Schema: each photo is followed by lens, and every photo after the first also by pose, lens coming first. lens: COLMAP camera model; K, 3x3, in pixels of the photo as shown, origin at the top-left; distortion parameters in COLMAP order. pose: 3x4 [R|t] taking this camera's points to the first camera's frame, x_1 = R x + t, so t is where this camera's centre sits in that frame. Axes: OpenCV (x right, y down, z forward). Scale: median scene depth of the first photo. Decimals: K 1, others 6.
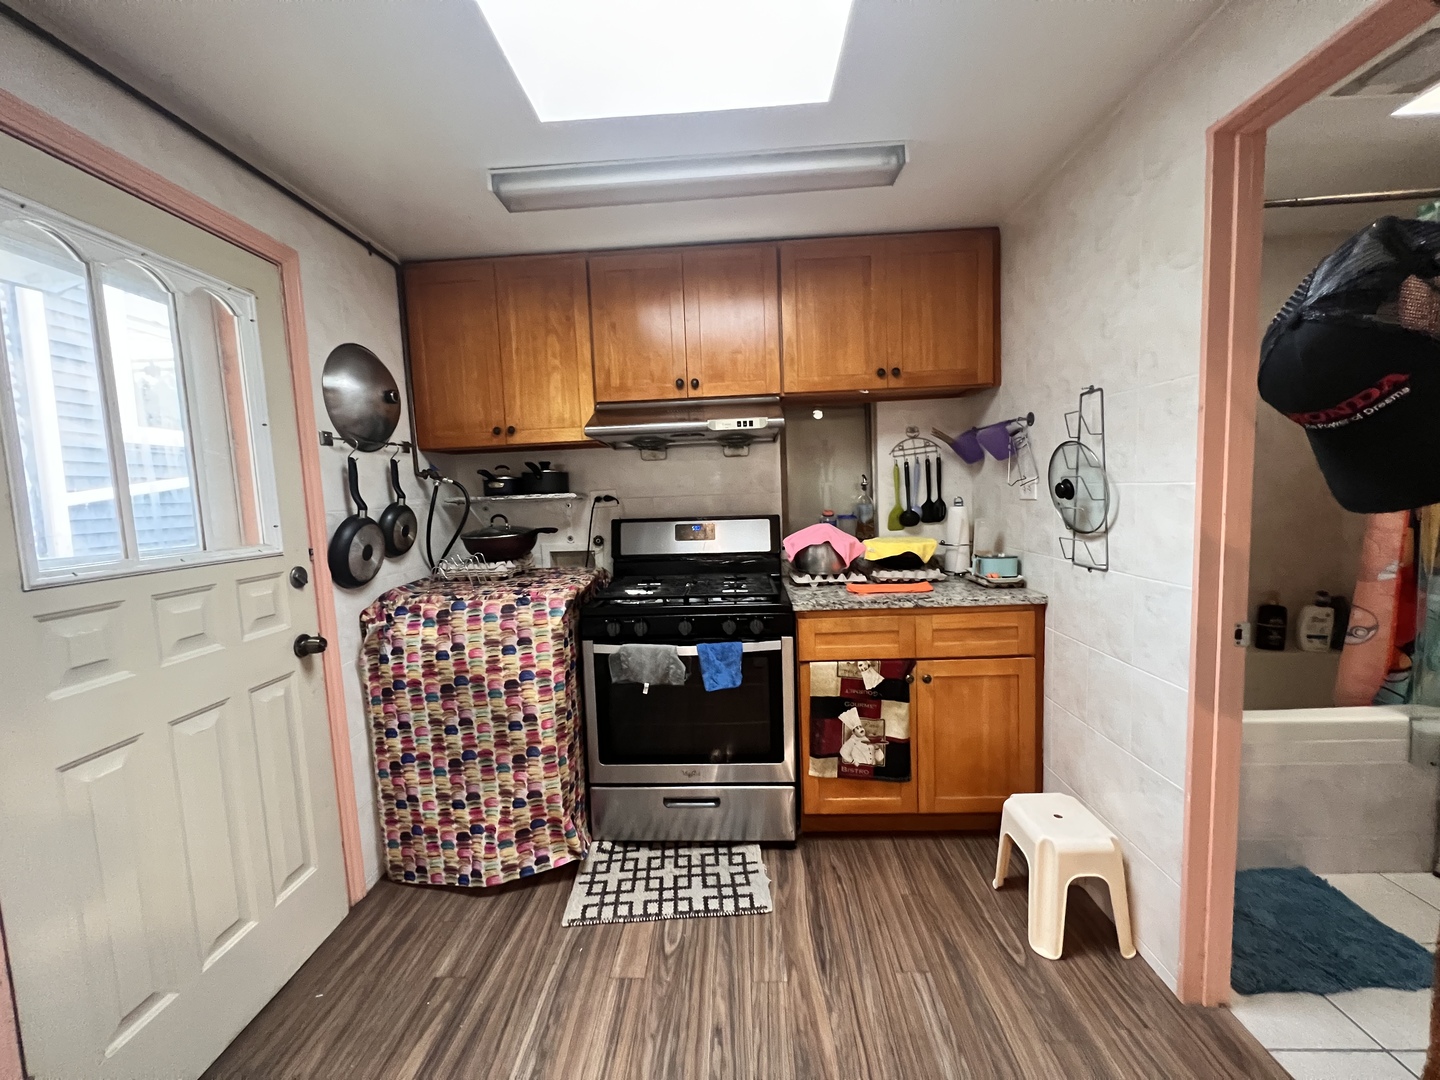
lens RADIAL K [[573.8, 0, 709.0], [0, 573.8, 541.6], [0, 0, 1]] dist [0.002261, -0.000151]
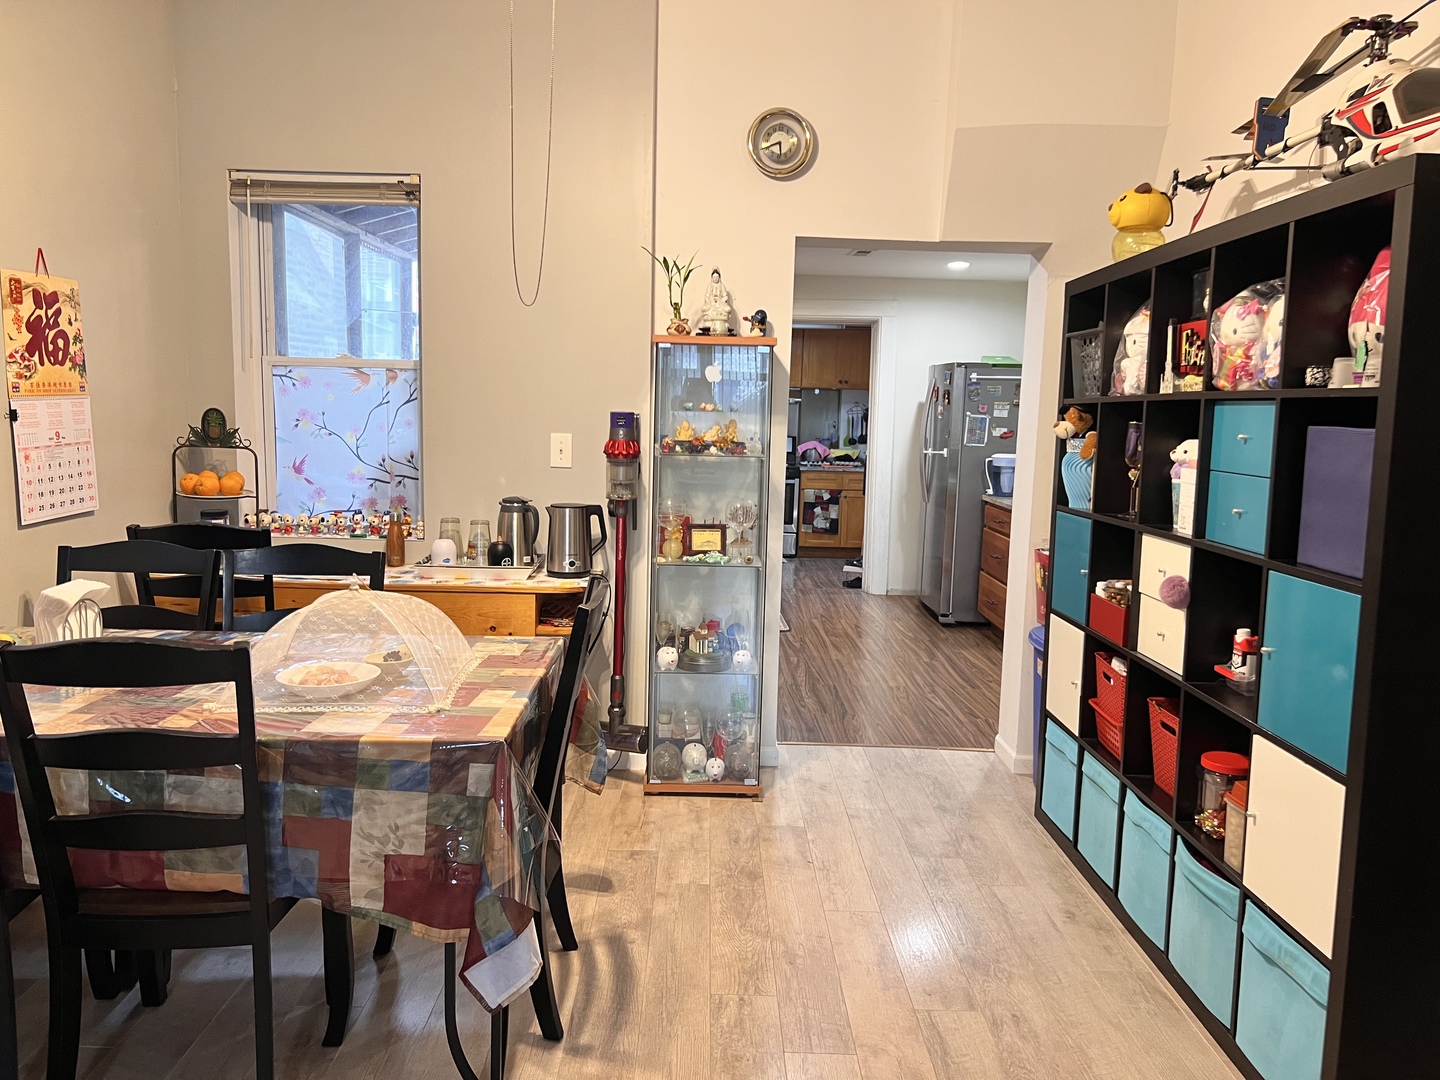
lens RADIAL K [[1090.0, 0, 712.0], [0, 1090.0, 540.2], [0, 0, 1]] dist [0.009564, 0.001024]
pose [[0.996032, 0.062513, 0.063351, -0.578393], [-0.064613, 0.997408, 0.031660, 0.314615], [-0.061208, -0.035628, 0.997489, -4.167250]]
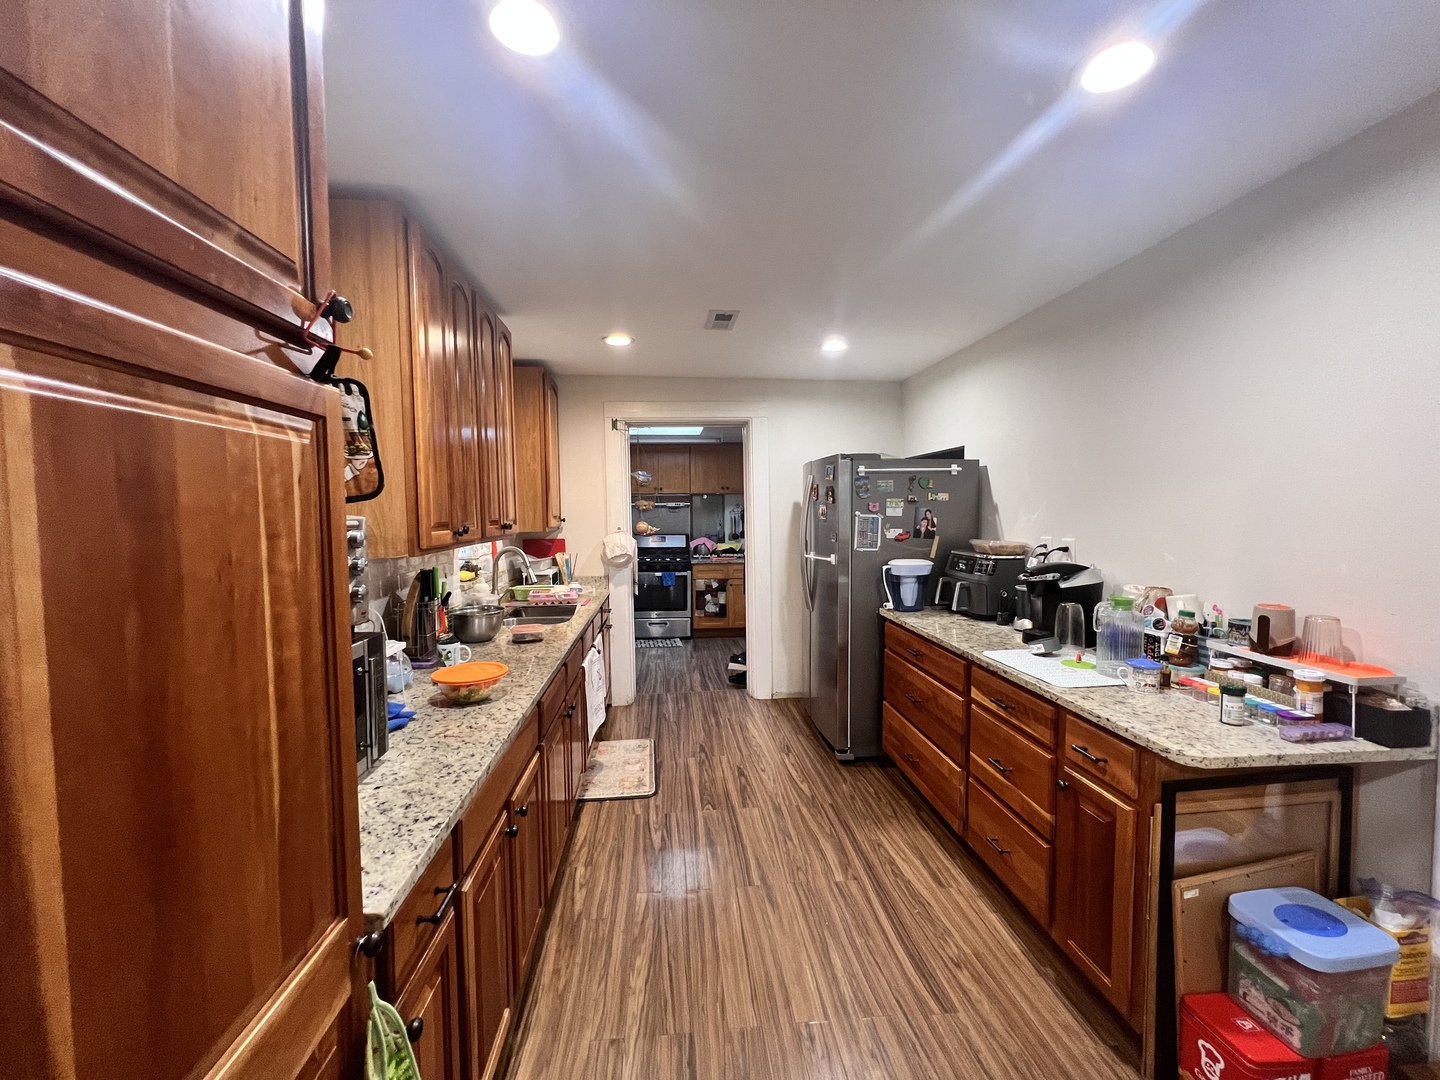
lens RADIAL K [[584.8, 0, 722.5], [0, 584.8, 536.8], [0, 0, 1]] dist [0.000690, 0.000061]
pose [[0.988860, 0.027465, 0.146291, -0.164121], [-0.021078, 0.998763, -0.045033, 0.113466], [-0.147347, 0.041448, 0.988216, -2.259687]]
